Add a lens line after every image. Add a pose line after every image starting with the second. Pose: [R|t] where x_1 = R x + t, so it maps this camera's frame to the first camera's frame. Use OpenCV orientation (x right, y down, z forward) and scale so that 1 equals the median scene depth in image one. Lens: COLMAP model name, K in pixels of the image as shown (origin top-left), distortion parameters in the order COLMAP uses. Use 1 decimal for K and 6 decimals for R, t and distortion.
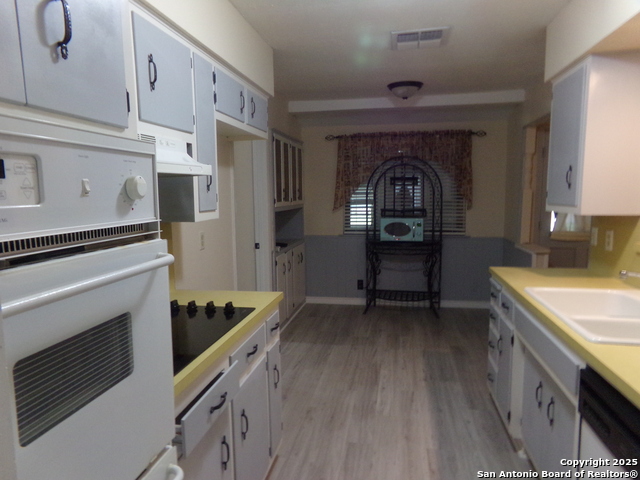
lens RADIAL K [[452.3, 0, 315.2], [0, 452.3, 240.3], [0, 0, 1]] dist [-0.069620, 0.111351]
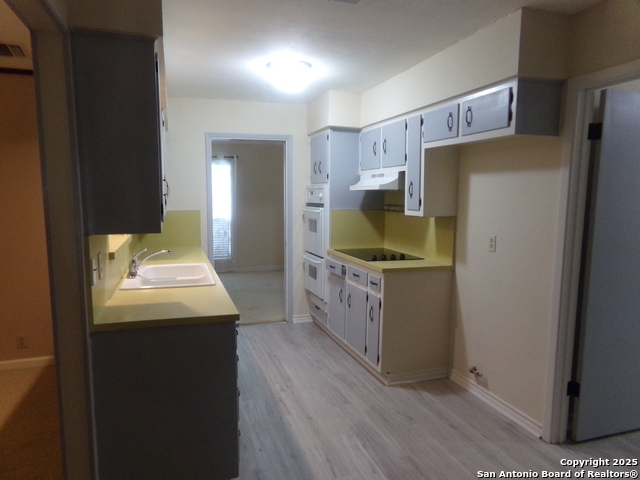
lens RADIAL K [[452.3, 0, 317.7], [0, 452.3, 243.0], [0, 0, 1]] dist [-0.069620, 0.111351]
pose [[-0.878593, 0.061795, -0.473557, 0.697734], [-0.044818, 0.976548, 0.210582, -0.231276], [0.475464, 0.206239, -0.855219, 1.886967]]
